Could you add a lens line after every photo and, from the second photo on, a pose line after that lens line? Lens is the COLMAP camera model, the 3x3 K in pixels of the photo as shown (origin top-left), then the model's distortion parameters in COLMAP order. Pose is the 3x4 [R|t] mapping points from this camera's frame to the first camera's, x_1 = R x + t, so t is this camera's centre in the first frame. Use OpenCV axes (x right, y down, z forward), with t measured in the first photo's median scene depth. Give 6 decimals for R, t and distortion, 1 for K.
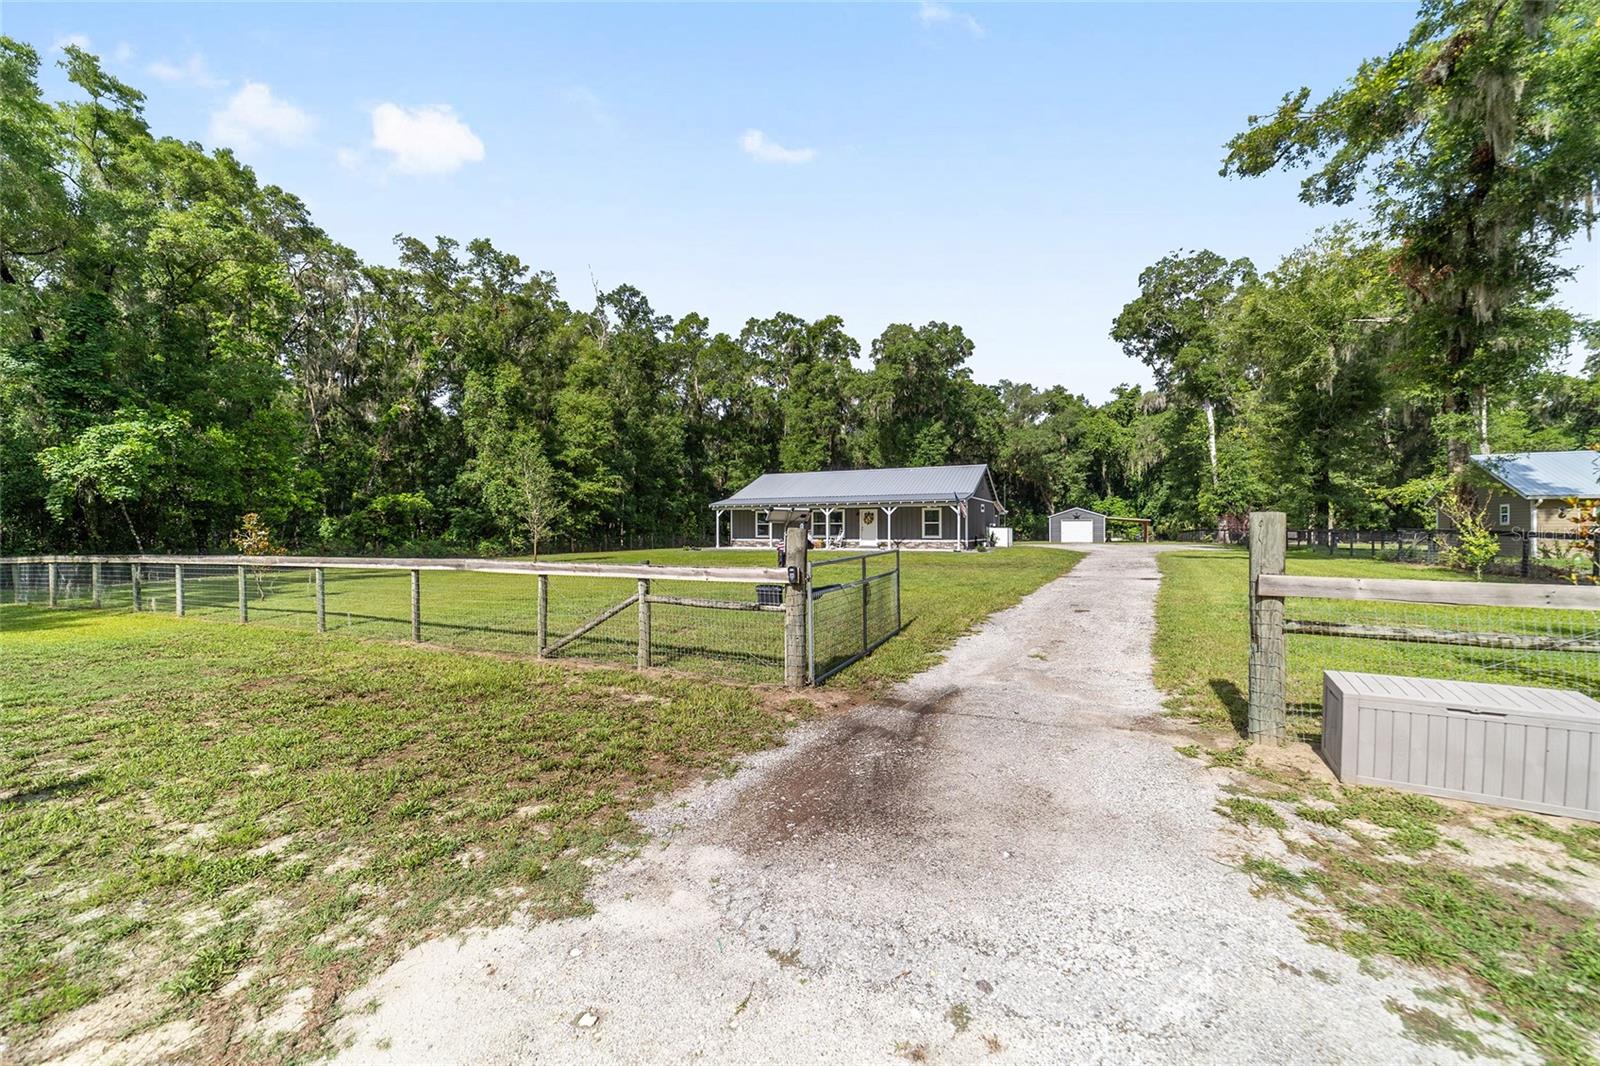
lens RADIAL K [[623.2, 0, 797.7], [0, 623.2, 530.6], [0, 0, 1]] dist [-0.018828, 0.009374]
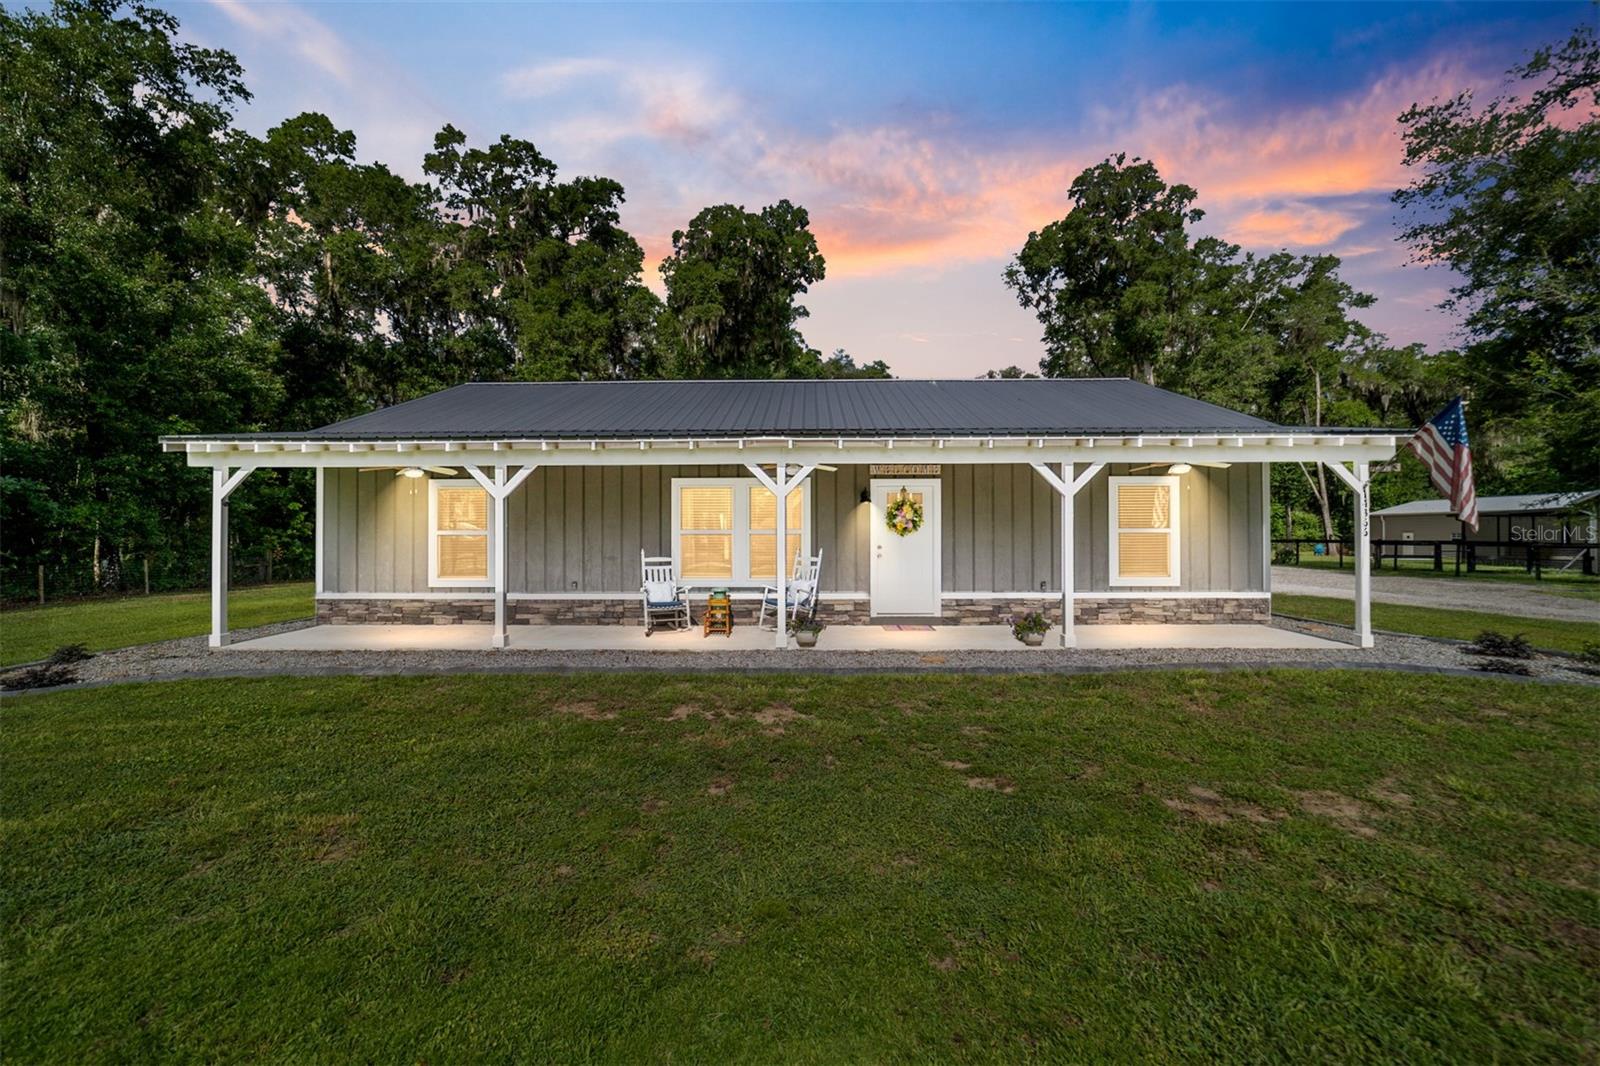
lens RADIAL K [[613.5, 0, 798.6], [0, 613.5, 527.8], [0, 0, 1]] dist [-0.019808, 0.009755]
pose [[0.906769, 0.004370, 0.421604, -0.027367], [0.001358, 0.999911, -0.013285, -0.006849], [-0.421625, 0.012619, 0.906683, 0.539649]]
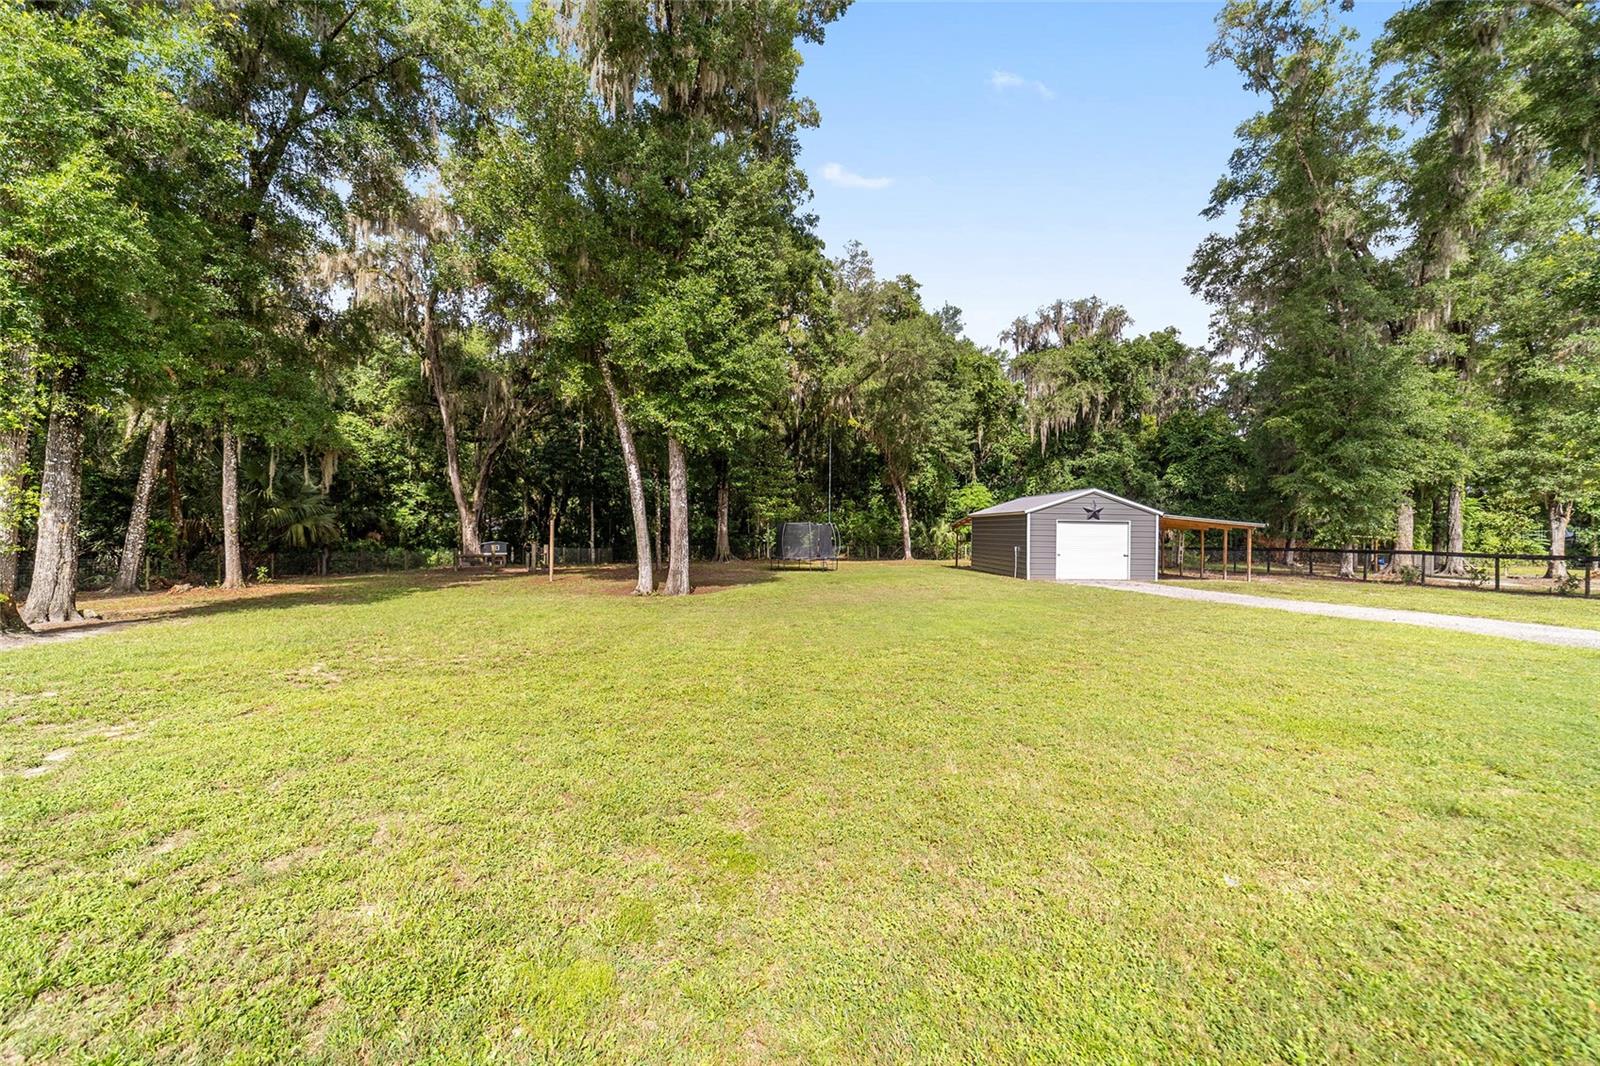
lens RADIAL K [[616.5, 0, 798.7], [0, 616.5, 532.8], [0, 0, 1]] dist [-0.021713, 0.010361]
pose [[0.883835, 0.010184, 0.467688, 0.143537], [-0.011165, 0.999937, -0.000673, -0.008425], [-0.467666, -0.004627, 0.883893, 0.962707]]
